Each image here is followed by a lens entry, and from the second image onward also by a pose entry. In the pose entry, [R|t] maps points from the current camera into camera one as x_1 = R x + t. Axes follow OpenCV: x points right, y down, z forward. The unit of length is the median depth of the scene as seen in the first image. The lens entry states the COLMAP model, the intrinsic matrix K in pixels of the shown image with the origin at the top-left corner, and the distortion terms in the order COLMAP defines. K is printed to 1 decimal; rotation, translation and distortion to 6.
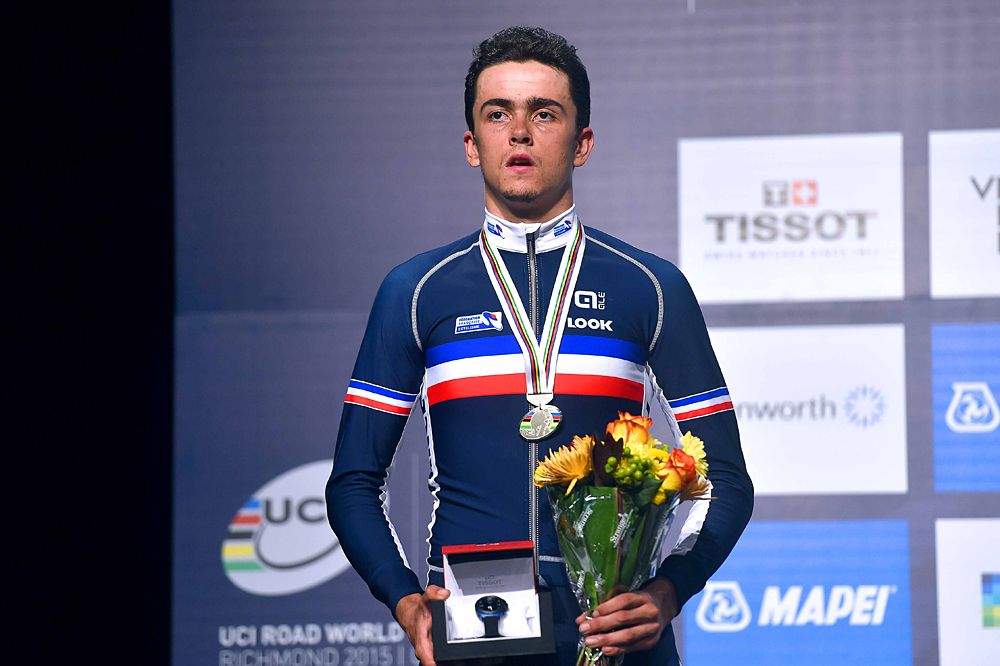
lens RADIAL K [[5962.2, 0, 516.1], [0, 5962.2, 343.4], [0, 0, 1]] dist [1.155878, 0.000000]
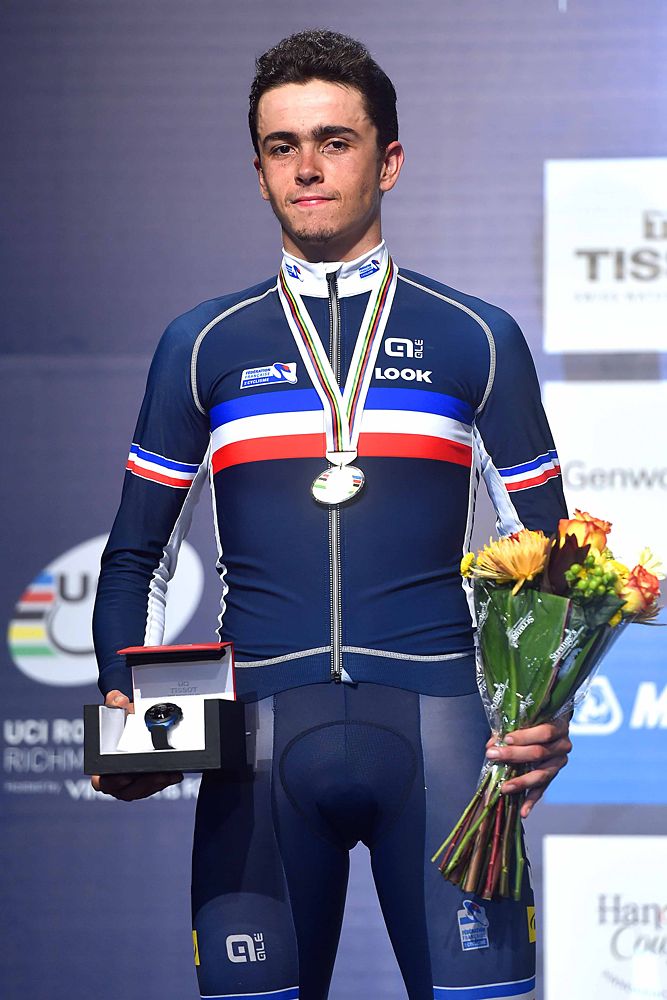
lens RADIAL K [[5962.2, 0, 273.7], [0, 5962.2, 511.6], [0, 0, 1]] dist [1.155878, 0.000000]
pose [[0.999851, 0.013020, 0.011377, -0.020350], [-0.013225, 0.999747, 0.018174, 0.001055], [-0.011138, -0.018322, 0.999770, 0.135775]]
